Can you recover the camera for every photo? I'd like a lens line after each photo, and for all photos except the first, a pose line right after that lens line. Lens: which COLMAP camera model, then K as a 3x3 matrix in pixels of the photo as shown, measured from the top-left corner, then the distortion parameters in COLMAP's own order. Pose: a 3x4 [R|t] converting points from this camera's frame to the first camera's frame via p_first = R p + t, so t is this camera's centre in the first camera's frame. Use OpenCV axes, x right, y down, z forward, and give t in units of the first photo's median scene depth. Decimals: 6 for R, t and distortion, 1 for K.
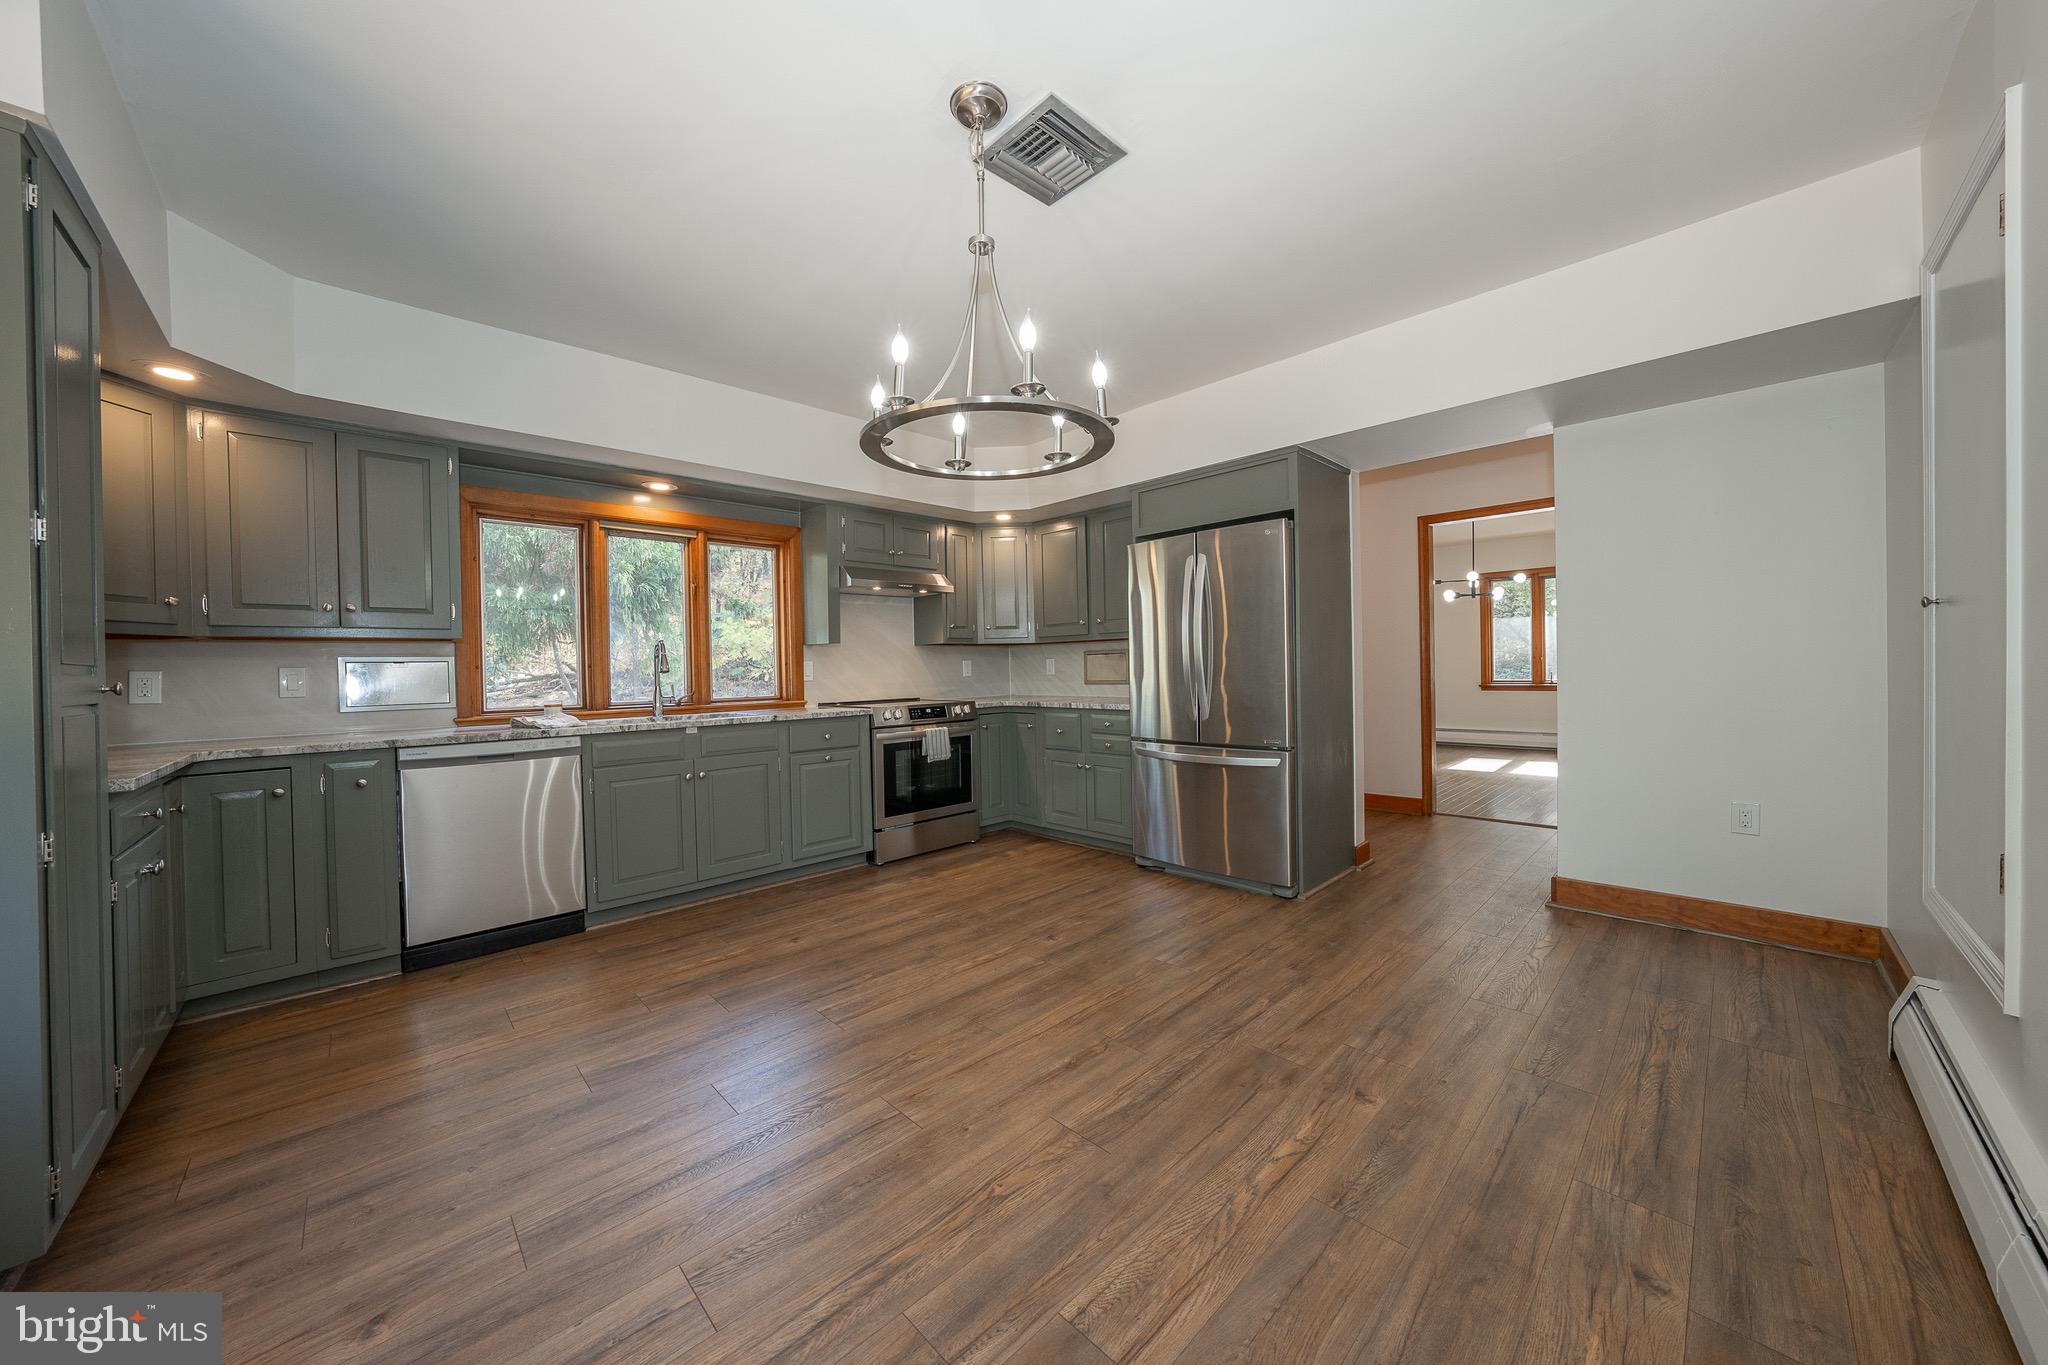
lens RADIAL K [[709.0, 0, 1016.5], [0, 709.0, 678.9], [0, 0, 1]] dist [-0.025198, 0.005422]
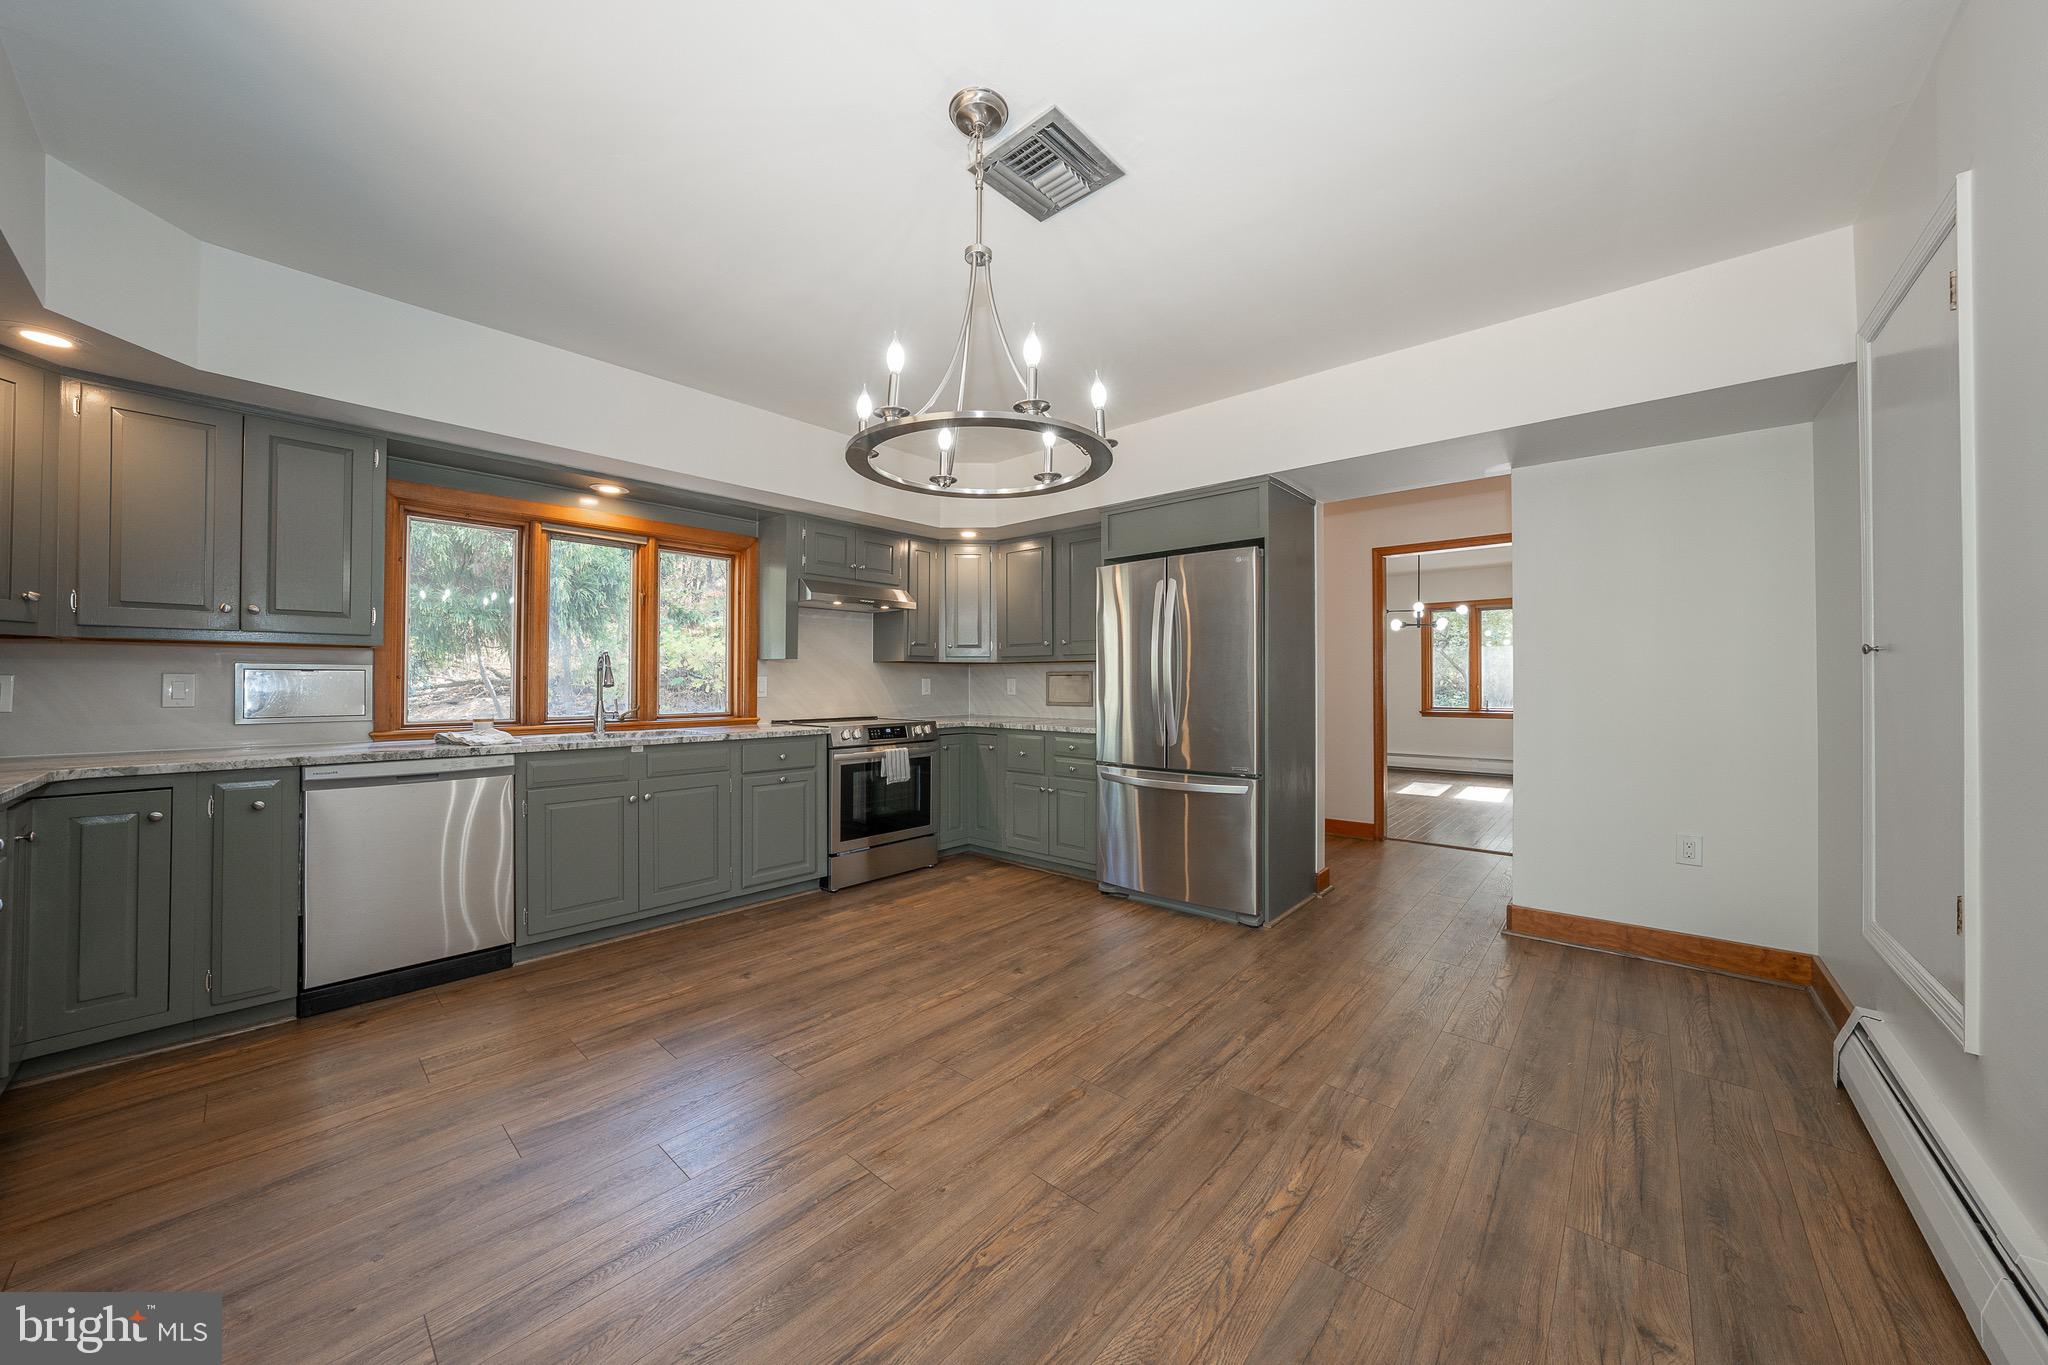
lens RADIAL K [[709.0, 0, 1017.9], [0, 709.0, 678.4], [0, 0, 1]] dist [-0.025198, 0.005422]
pose [[0.996830, 0.021487, 0.076609, -0.030702], [-0.019713, 0.999522, -0.023836, -0.009034], [-0.077084, 0.022250, 0.996776, 0.026702]]
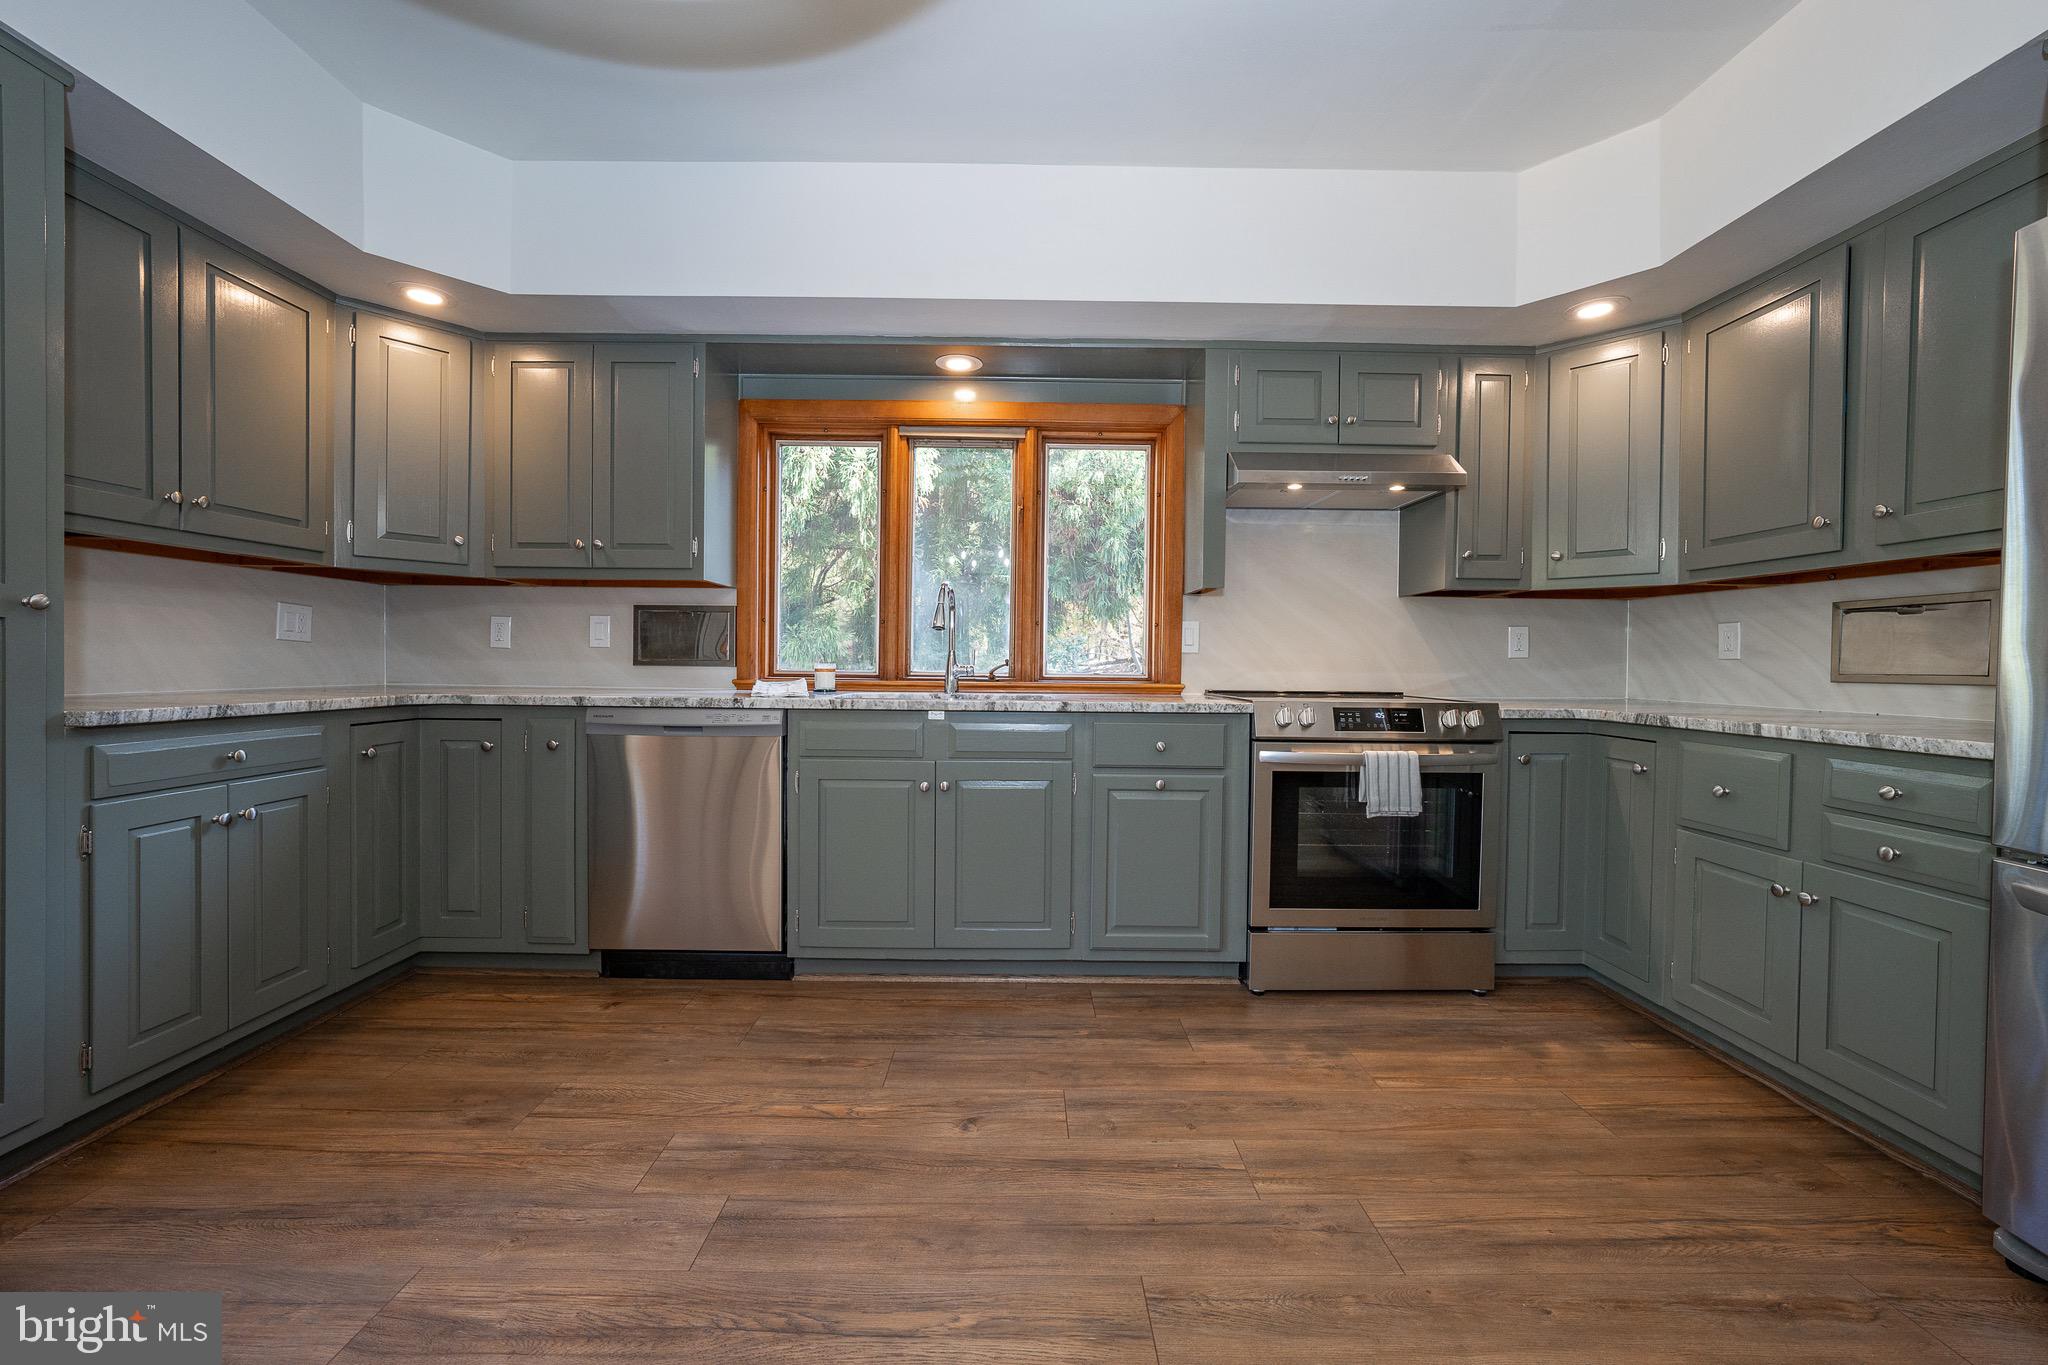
lens RADIAL K [[786.1, 0, 1024.3], [0, 786.1, 676.2], [0, 0, 1]] dist [-0.014637, 0.002281]
pose [[0.728920, 0.042557, -0.683275, 0.096030], [-0.038222, 0.999039, 0.021449, 0.018711], [0.683531, 0.010481, 0.729846, 0.547042]]
